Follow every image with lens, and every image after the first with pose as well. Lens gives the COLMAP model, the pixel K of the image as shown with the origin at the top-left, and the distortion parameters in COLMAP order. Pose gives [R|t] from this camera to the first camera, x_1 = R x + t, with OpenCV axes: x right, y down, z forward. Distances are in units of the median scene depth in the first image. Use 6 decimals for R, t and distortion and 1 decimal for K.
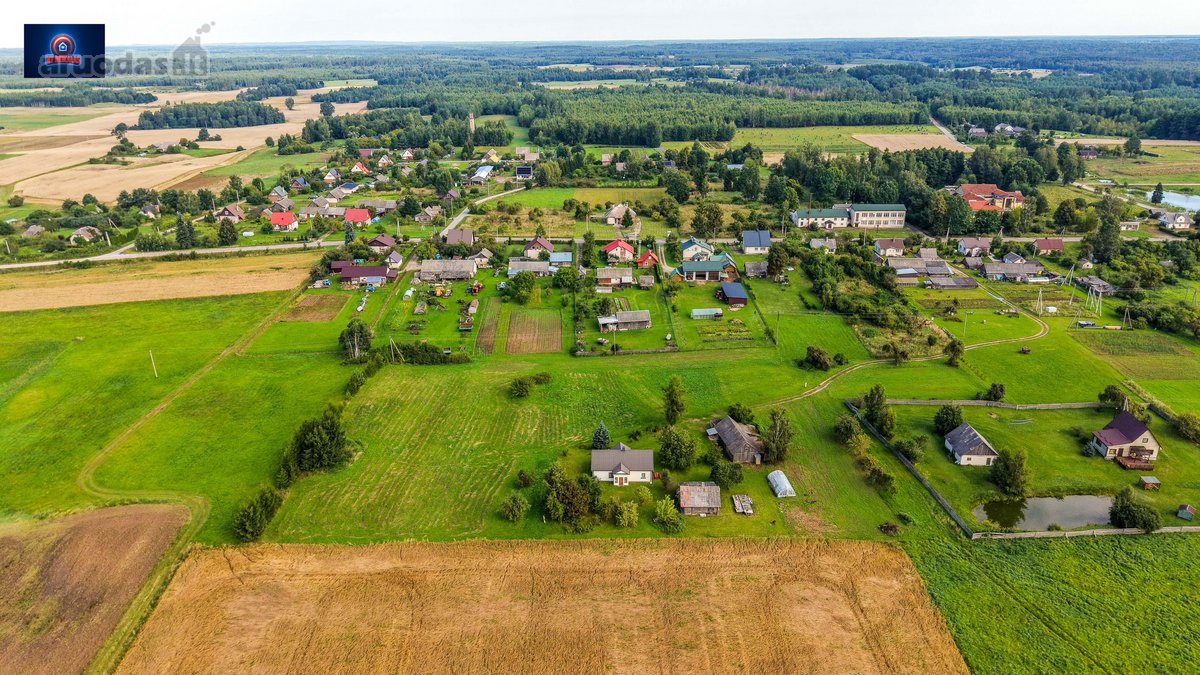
lens RADIAL K [[802.1, 0, 600.0], [0, 802.1, 337.5], [0, 0, 1]] dist [0.043717, -0.053336]
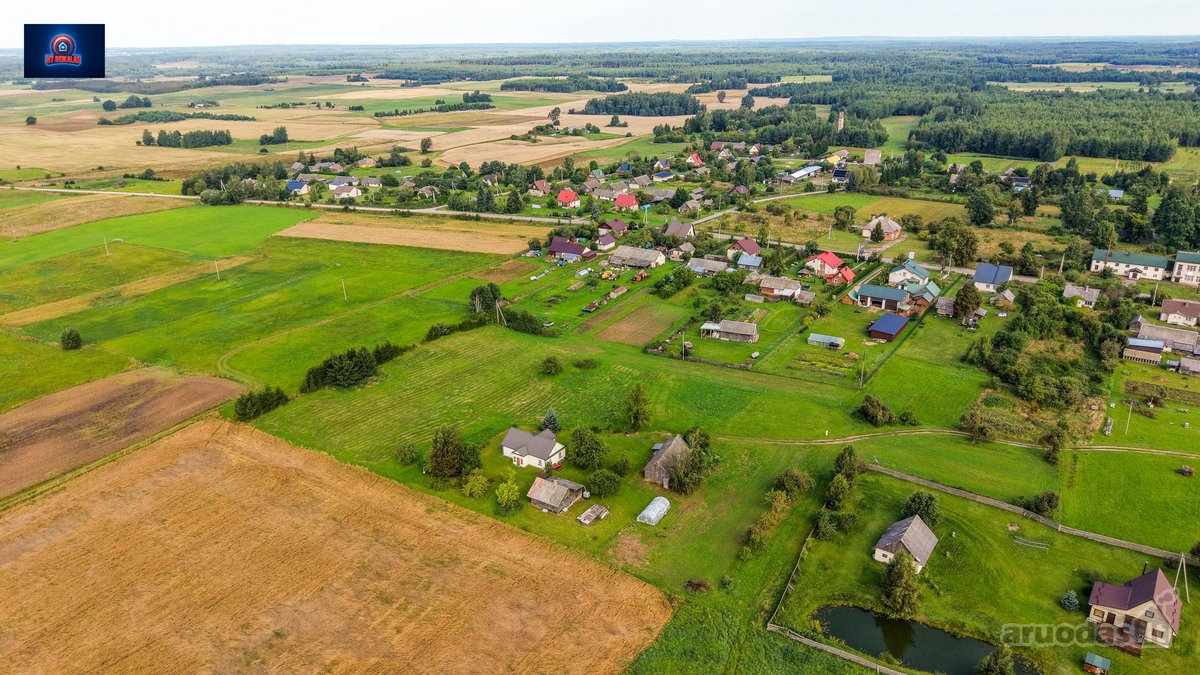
lens RADIAL K [[799.8, 0, 600.0], [0, 799.8, 337.5], [0, 0, 1]] dist [0.055308, -0.079104]
pose [[0.834245, 0.193280, -0.516409, 0.360996], [-0.190223, 0.979938, 0.059469, -0.036581], [0.517543, 0.048621, 0.854275, 0.085817]]
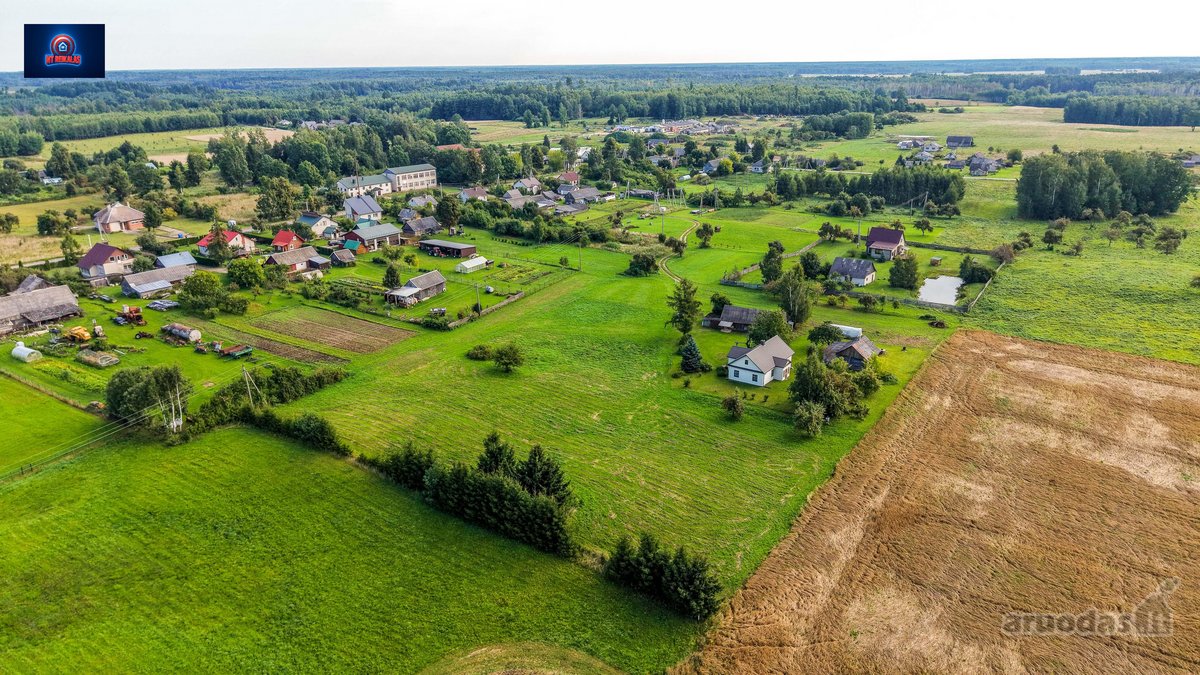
lens RADIAL K [[802.1, 0, 600.0], [0, 802.1, 337.5], [0, 0, 1]] dist [0.043717, -0.053336]
pose [[0.576975, -0.263912, 0.772949, -0.440127], [0.292803, 0.950291, 0.105897, -0.006611], [-0.762473, 0.165222, 0.625569, 0.344152]]
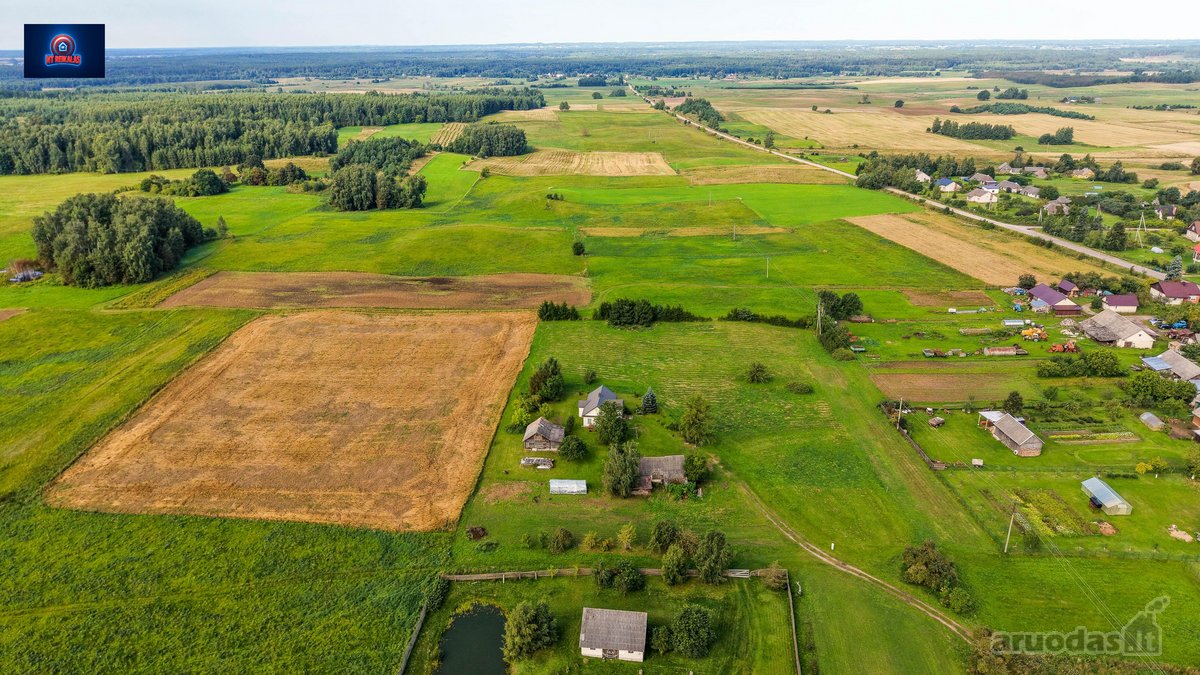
lens RADIAL K [[799.8, 0, 600.0], [0, 799.8, 337.5], [0, 0, 1]] dist [0.055308, -0.079104]
pose [[-0.088952, 0.352739, -0.931484, 0.636378], [-0.333972, 0.870492, 0.361534, -0.208733], [0.938377, 0.343249, 0.040373, 0.542140]]
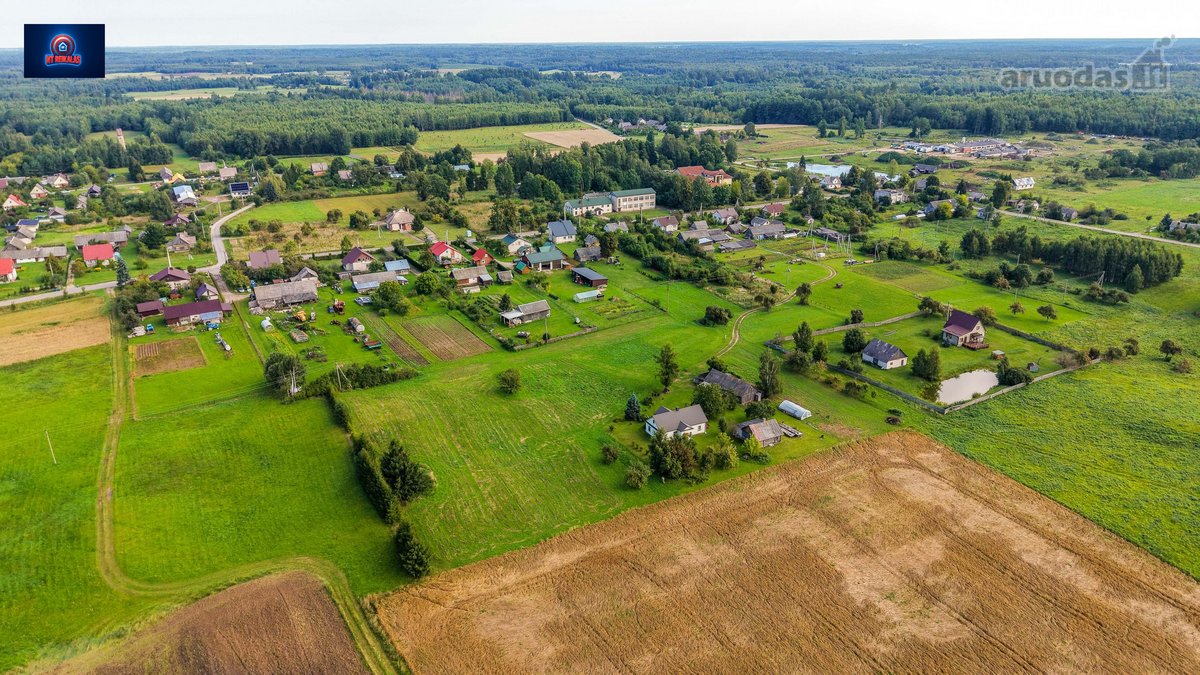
lens RADIAL K [[799.8, 0, 600.0], [0, 799.8, 337.5], [0, 0, 1]] dist [0.055308, -0.079104]
pose [[0.877715, -0.165282, 0.449775, -0.320548], [0.167833, 0.985211, 0.034523, -0.008562], [-0.448829, 0.045186, 0.892474, 0.033021]]
